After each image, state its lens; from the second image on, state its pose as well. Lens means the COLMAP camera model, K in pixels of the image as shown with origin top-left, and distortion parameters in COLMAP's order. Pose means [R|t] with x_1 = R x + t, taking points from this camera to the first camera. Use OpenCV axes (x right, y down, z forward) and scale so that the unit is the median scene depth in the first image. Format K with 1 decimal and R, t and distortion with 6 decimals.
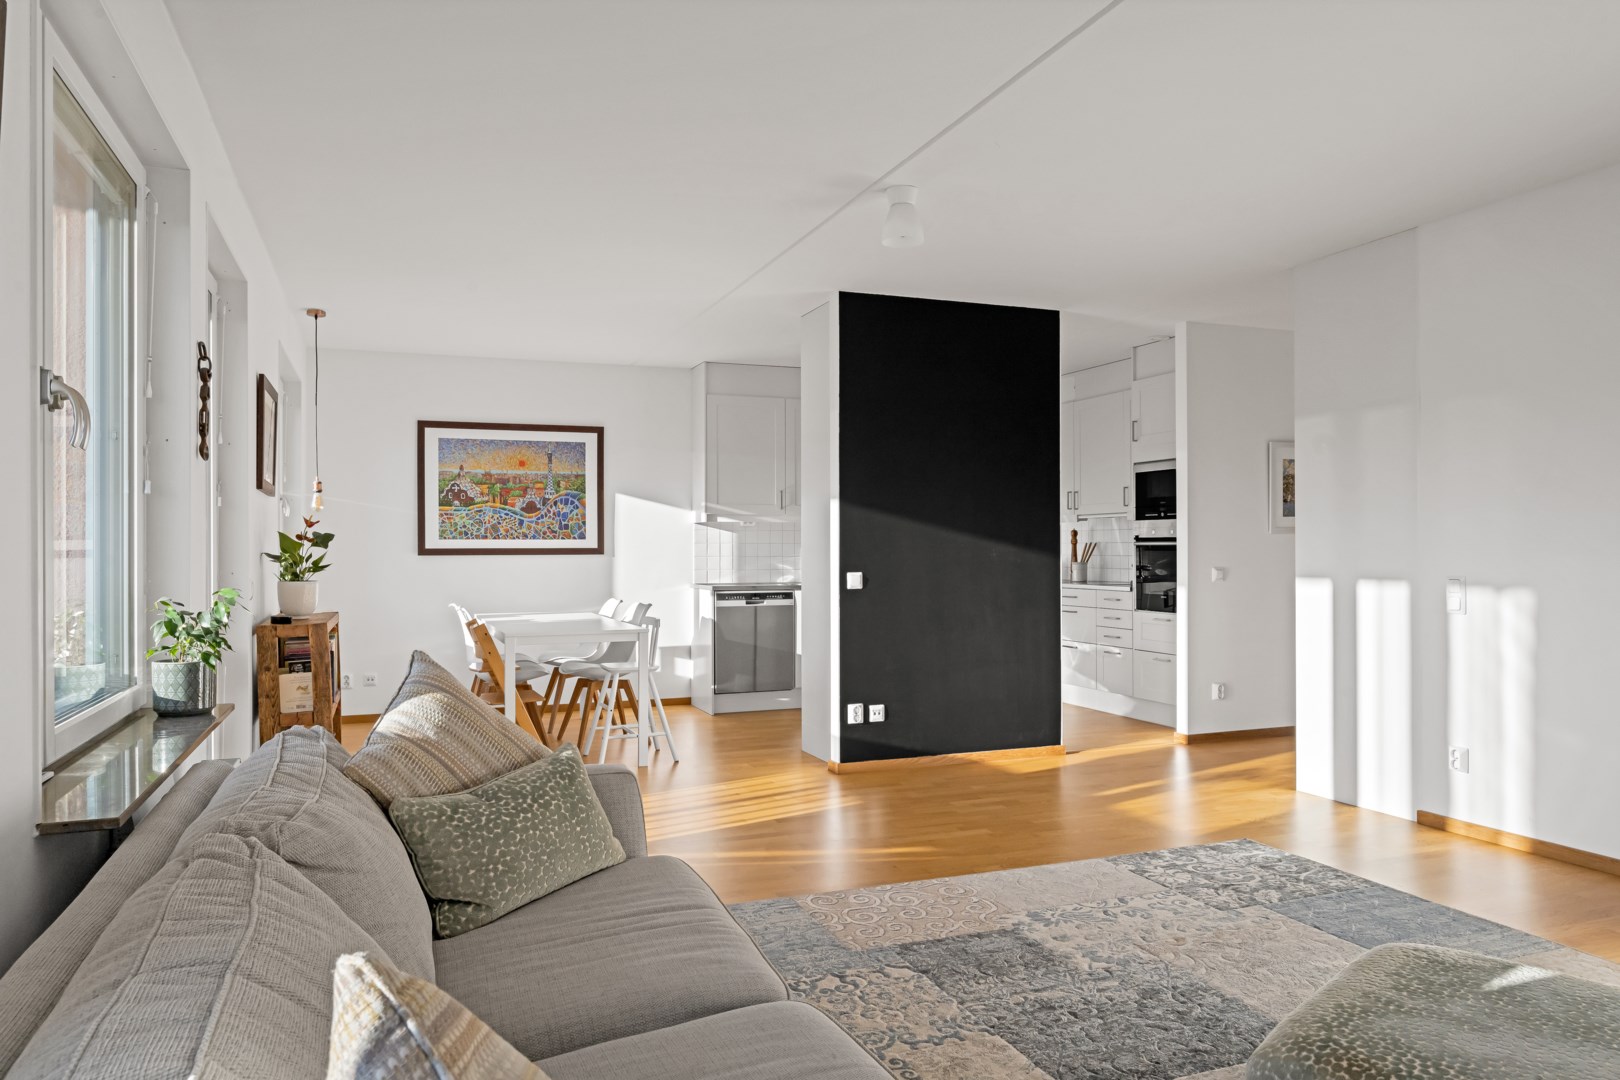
lens RADIAL K [[1062.5, 0, 806.7], [0, 1062.5, 543.0], [0, 0, 1]] dist [-0.002859, 0.005451]
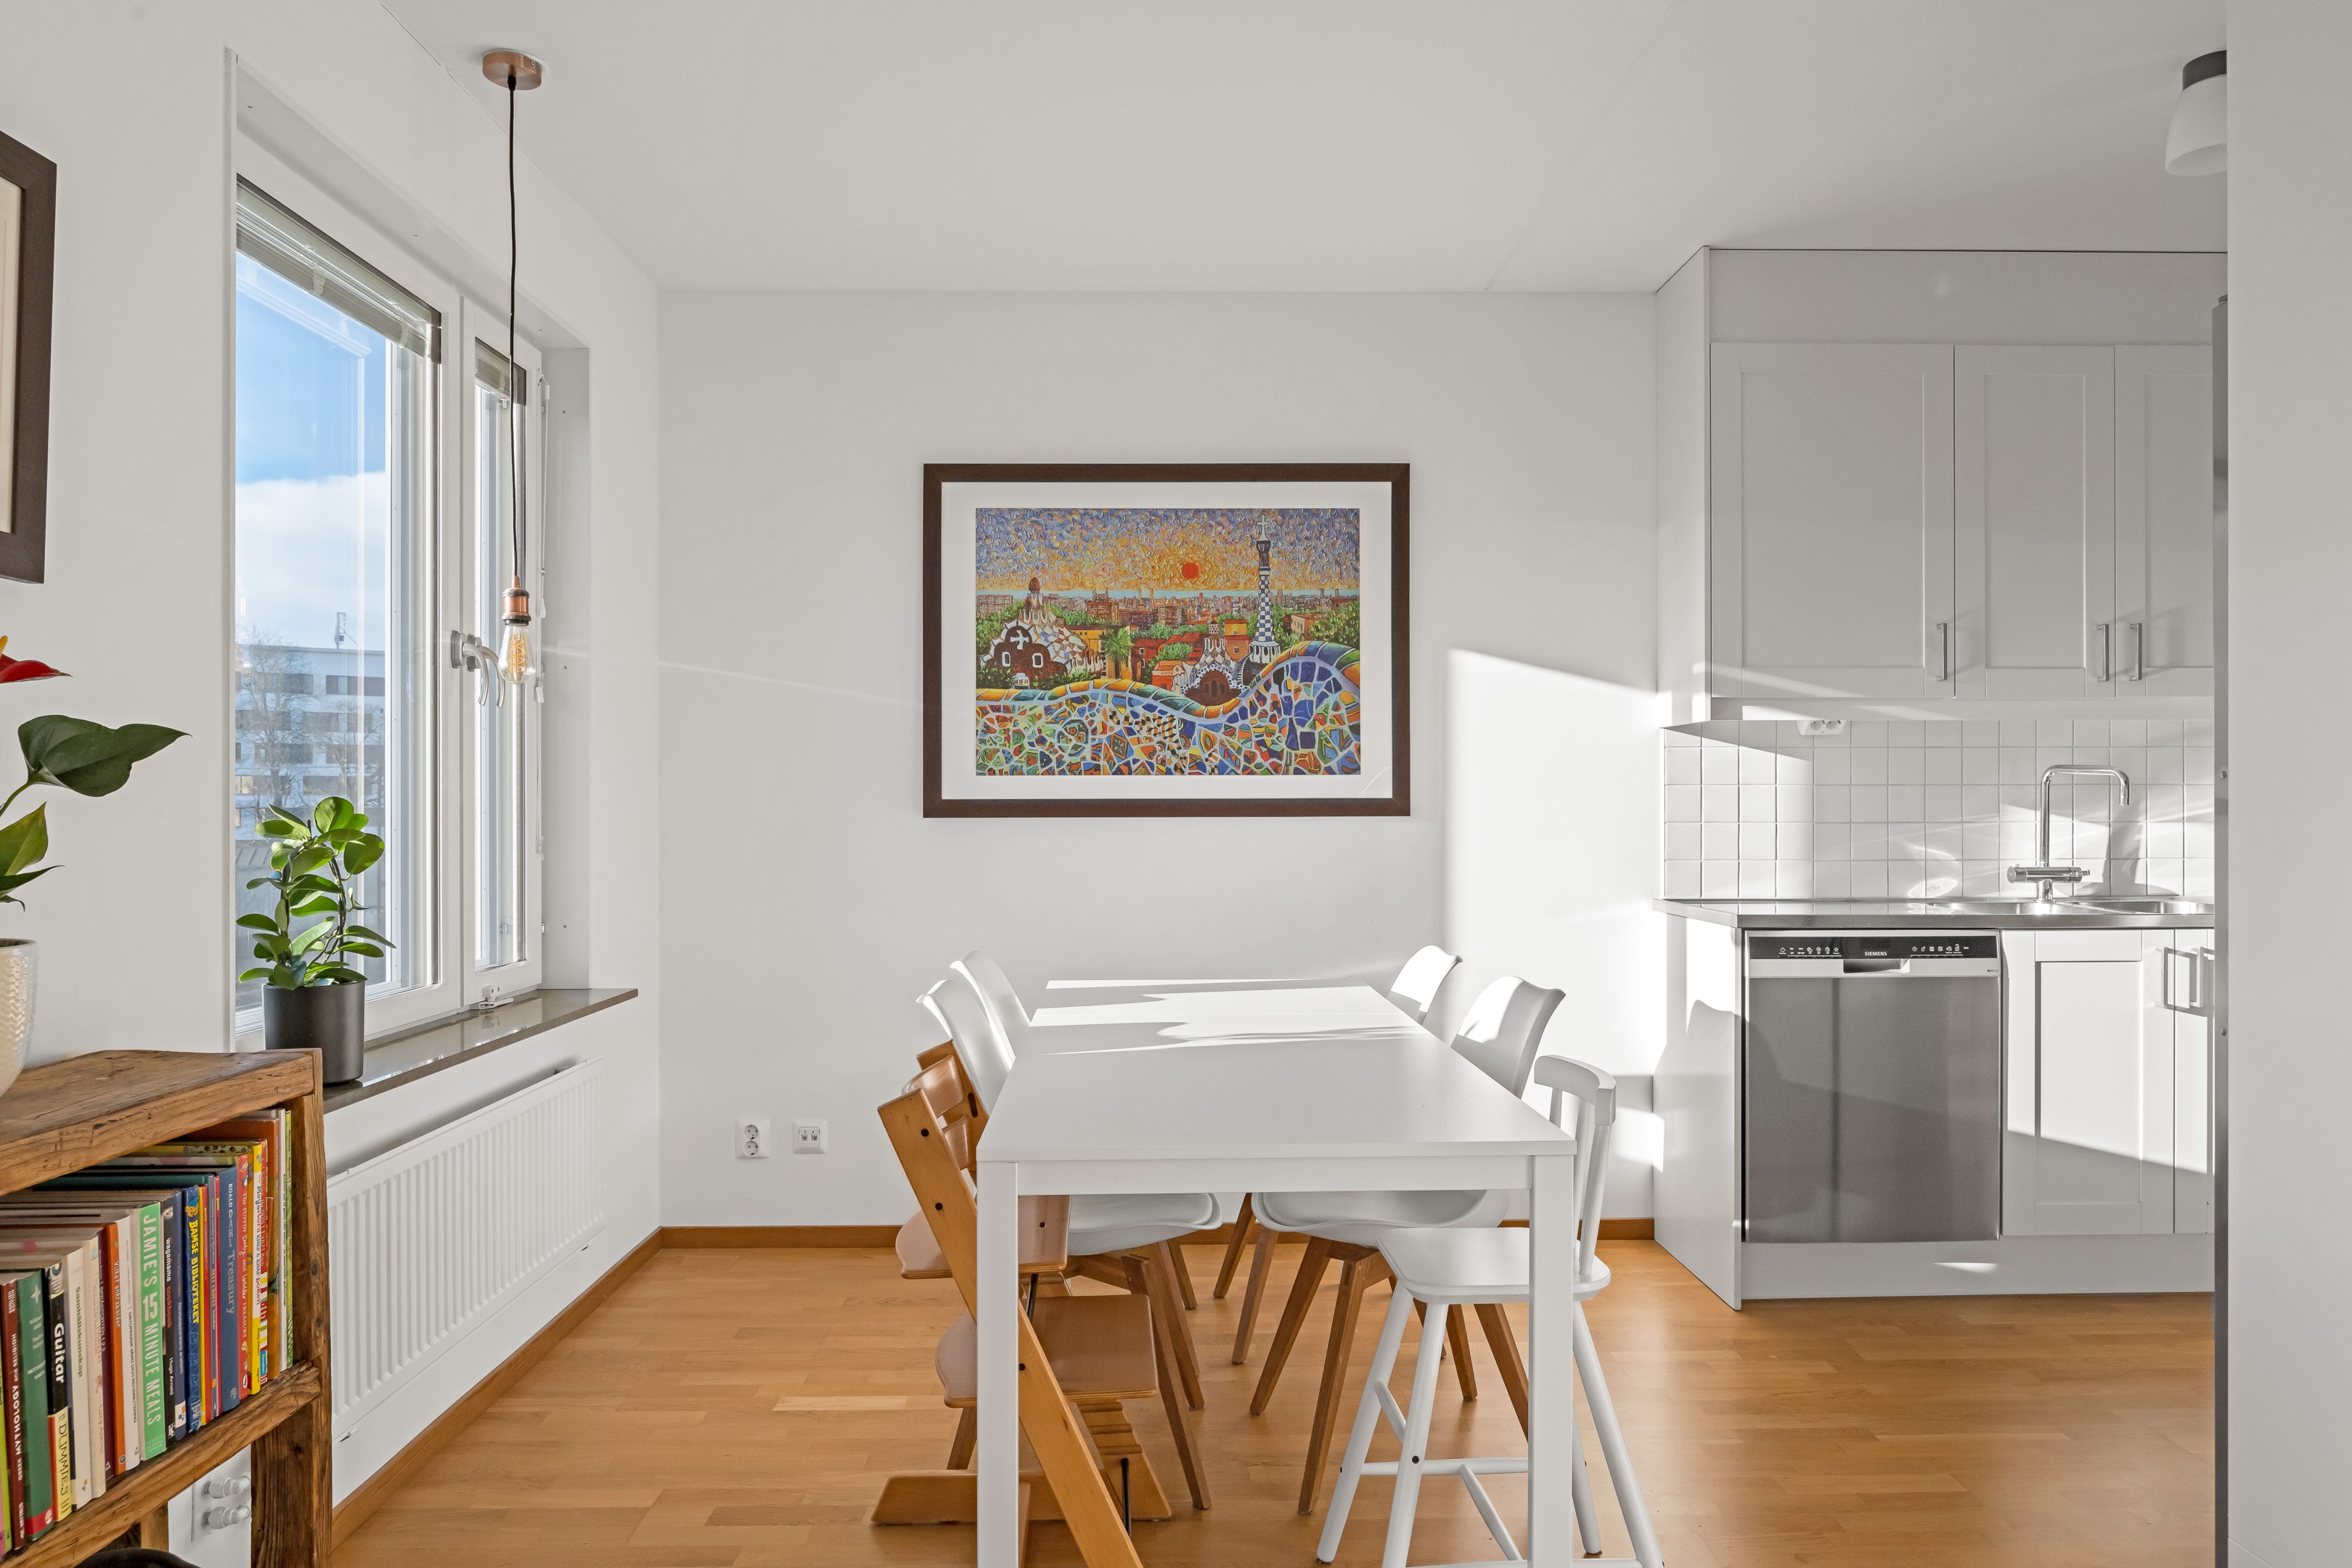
lens RADIAL K [[1542.5, 0, 1182.1], [0, 1542.5, 795.5], [0, 0, 1]] dist [-0.002859, 0.005451]
pose [[0.938432, -0.001089, -0.345463, -0.084555], [0.001165, 0.999999, 0.000013, 0.003775], [0.345462, -0.000415, 0.938432, 0.493416]]
